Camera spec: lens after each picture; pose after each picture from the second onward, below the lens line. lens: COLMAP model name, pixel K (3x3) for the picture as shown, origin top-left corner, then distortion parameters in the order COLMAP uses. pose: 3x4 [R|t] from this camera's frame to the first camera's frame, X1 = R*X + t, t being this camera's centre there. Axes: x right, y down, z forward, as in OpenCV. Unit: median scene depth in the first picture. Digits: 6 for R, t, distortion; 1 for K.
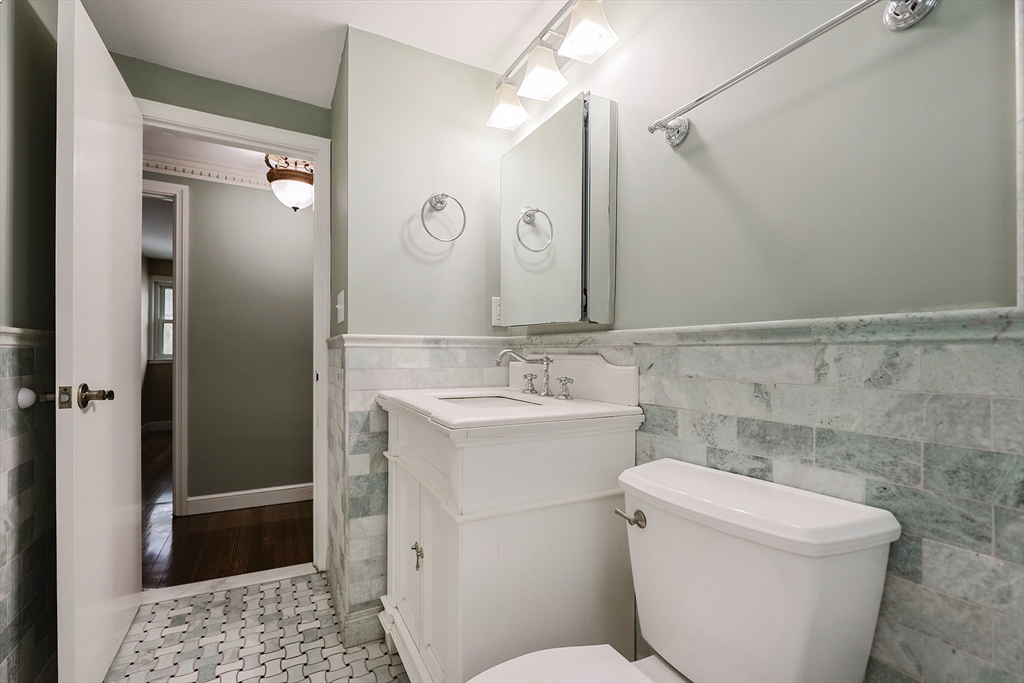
lens RADIAL K [[437.3, 0, 520.5], [0, 437.3, 337.4], [0, 0, 1]] dist [0.001929, 0.000425]
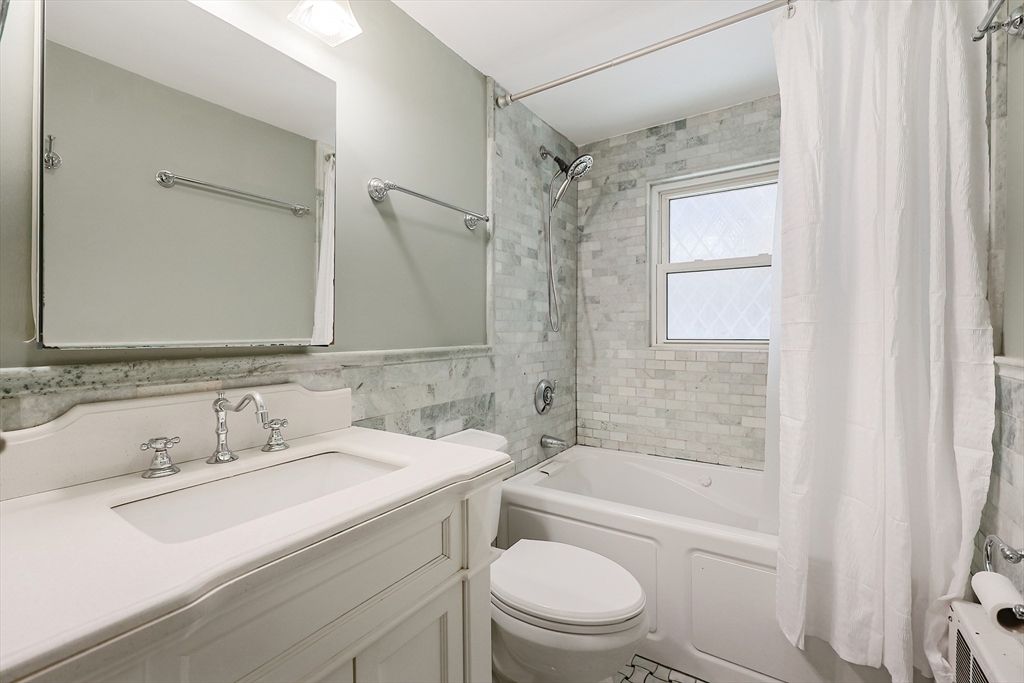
lens RADIAL K [[437.3, 0, 520.5], [0, 437.3, 337.4], [0, 0, 1]] dist [0.001929, 0.000425]
pose [[-0.455917, 0.006164, 0.890001, -1.077923], [-0.007933, 0.999908, -0.010990, -0.058246], [-0.889987, -0.012071, -0.455826, 1.408284]]
